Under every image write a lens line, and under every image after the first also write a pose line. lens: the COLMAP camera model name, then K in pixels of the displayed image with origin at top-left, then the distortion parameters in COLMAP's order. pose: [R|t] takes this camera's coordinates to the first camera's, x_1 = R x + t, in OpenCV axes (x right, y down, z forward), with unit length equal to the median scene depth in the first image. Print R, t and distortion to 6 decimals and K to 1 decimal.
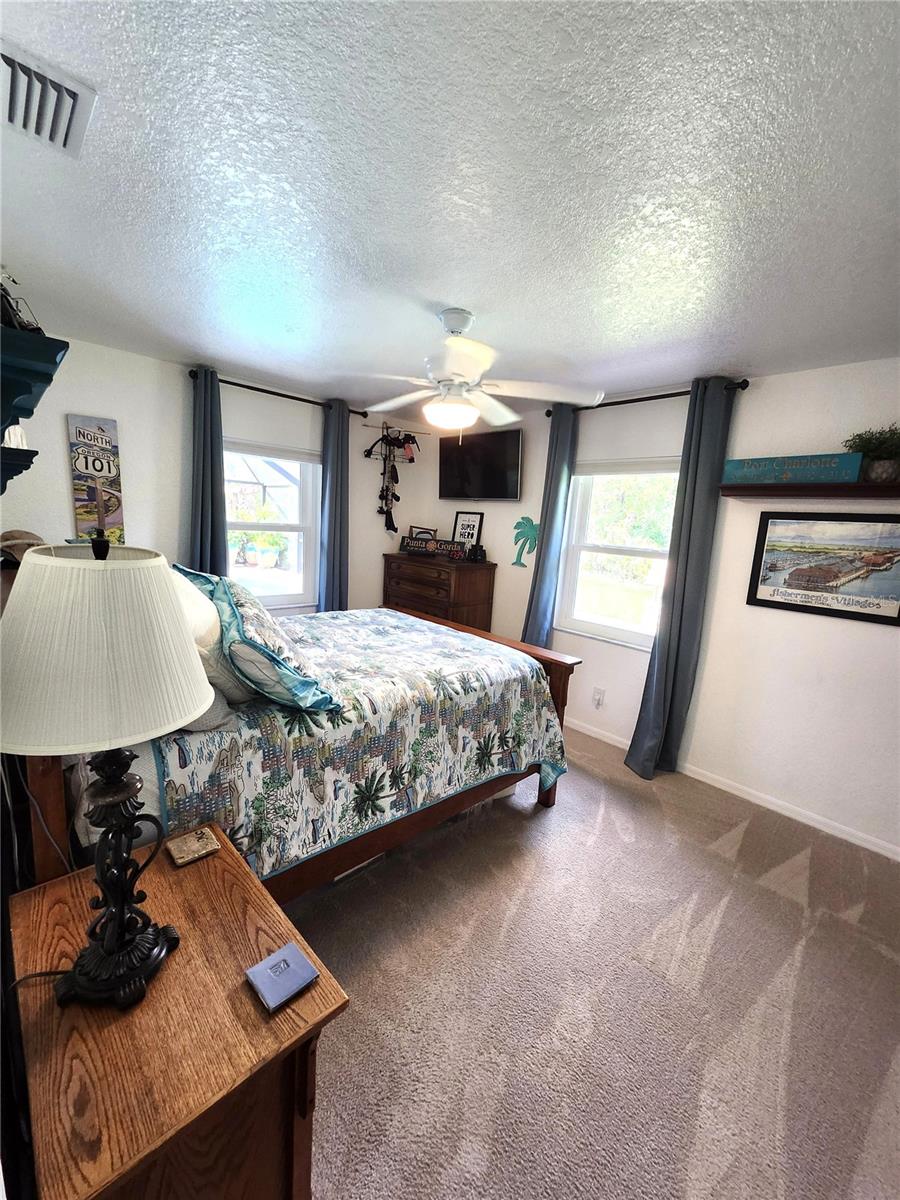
lens RADIAL K [[466.5, 0, 405.4], [0, 466.5, 617.6], [0, 0, 1]] dist [-0.000298, -0.000258]
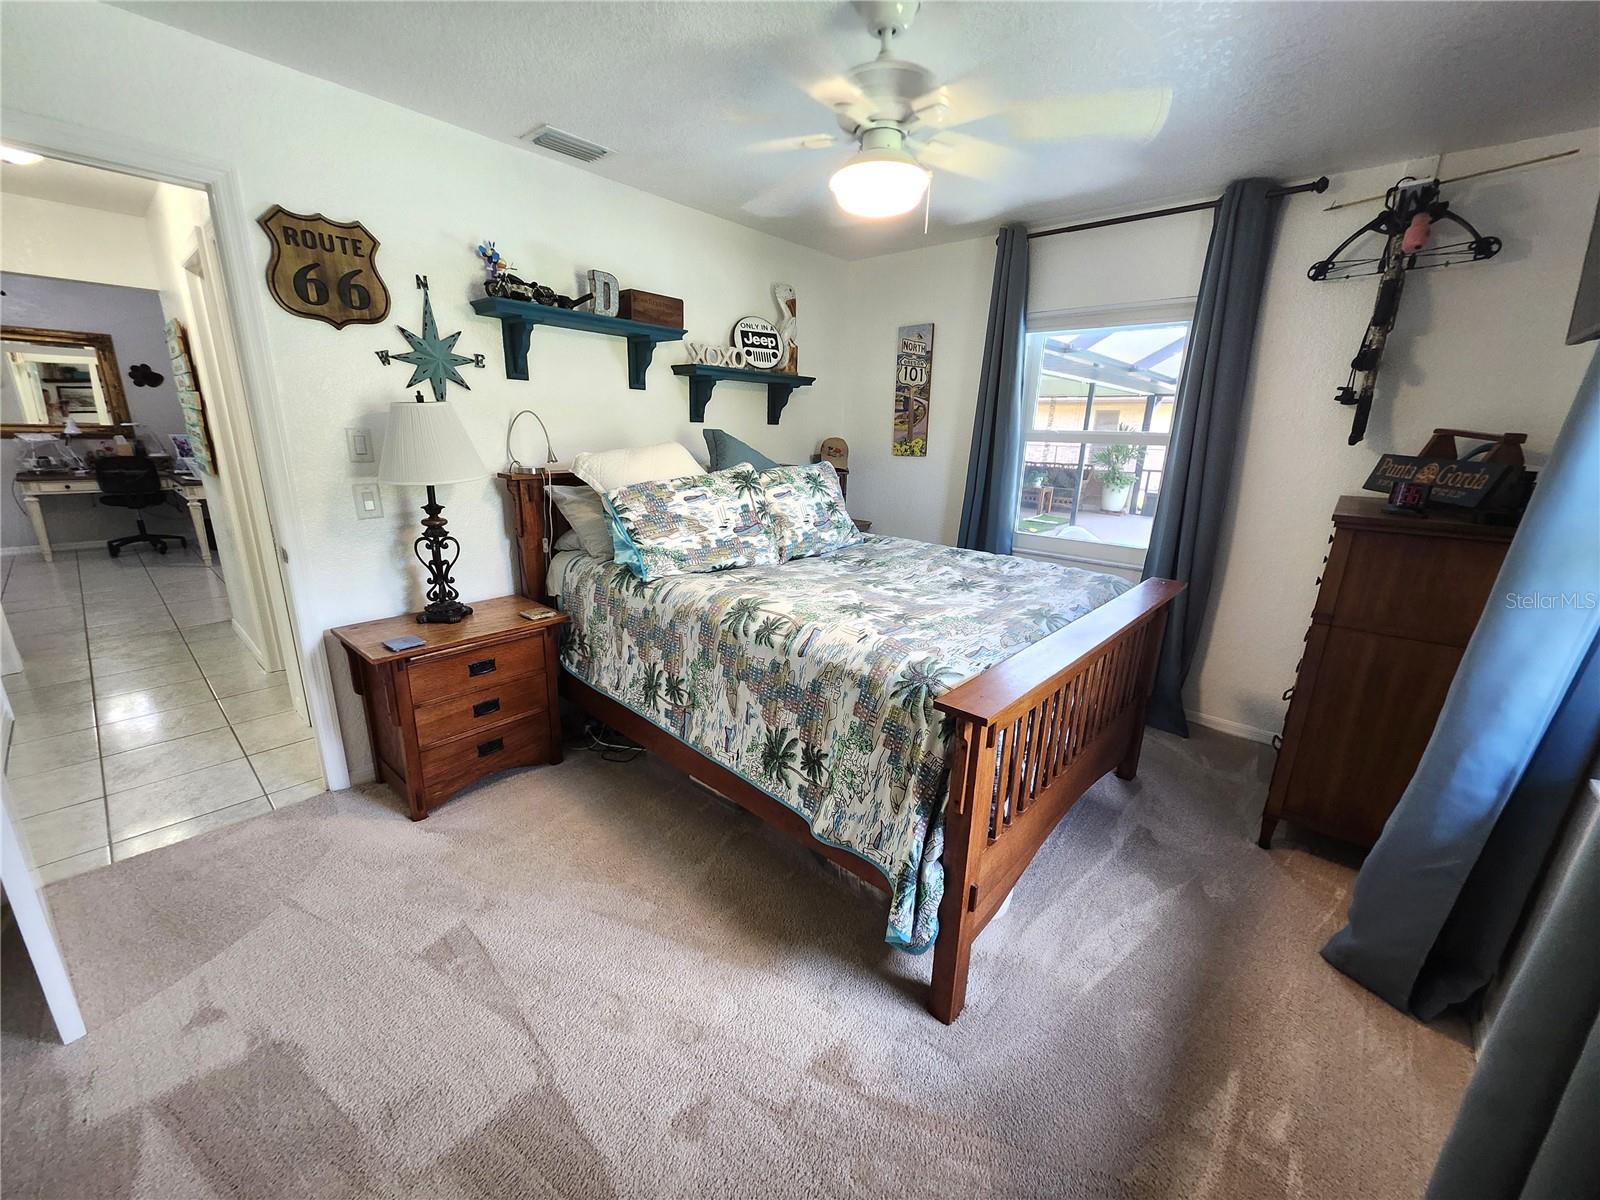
lens RADIAL K [[632.4, 0, 790.7], [0, 632.4, 599.1], [0, 0, 1]] dist [-0.000046, -0.000895]
pose [[0.117826, 0.208384, -0.970924, 0.930523], [-0.223310, 0.958252, 0.178565, -0.065321], [0.967600, 0.195777, 0.159442, 0.815010]]
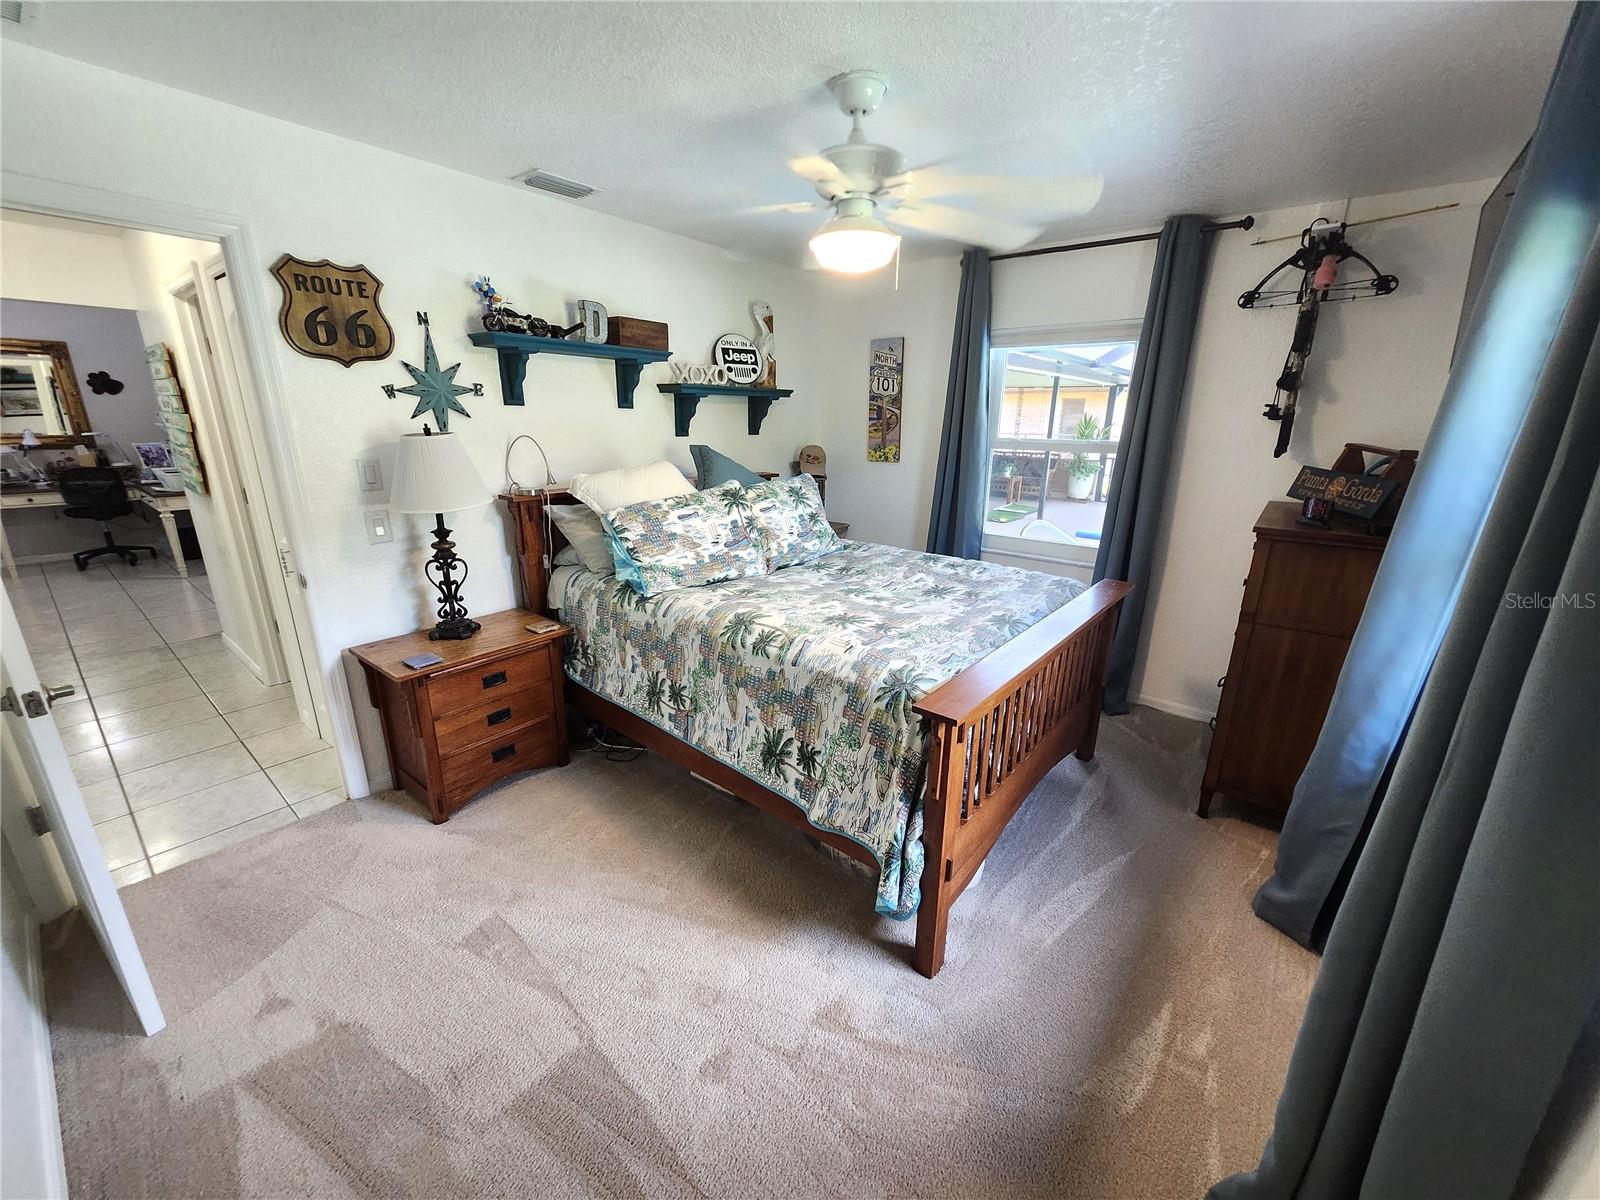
lens RADIAL K [[632.4, 0, 792.7], [0, 632.4, 601.8], [0, 0, 1]] dist [-0.000046, -0.000895]
pose [[0.162799, 0.227124, -0.960162, 1.014782], [-0.205103, 0.959677, 0.192233, -0.115896], [0.965106, 0.165637, 0.202818, 0.769177]]
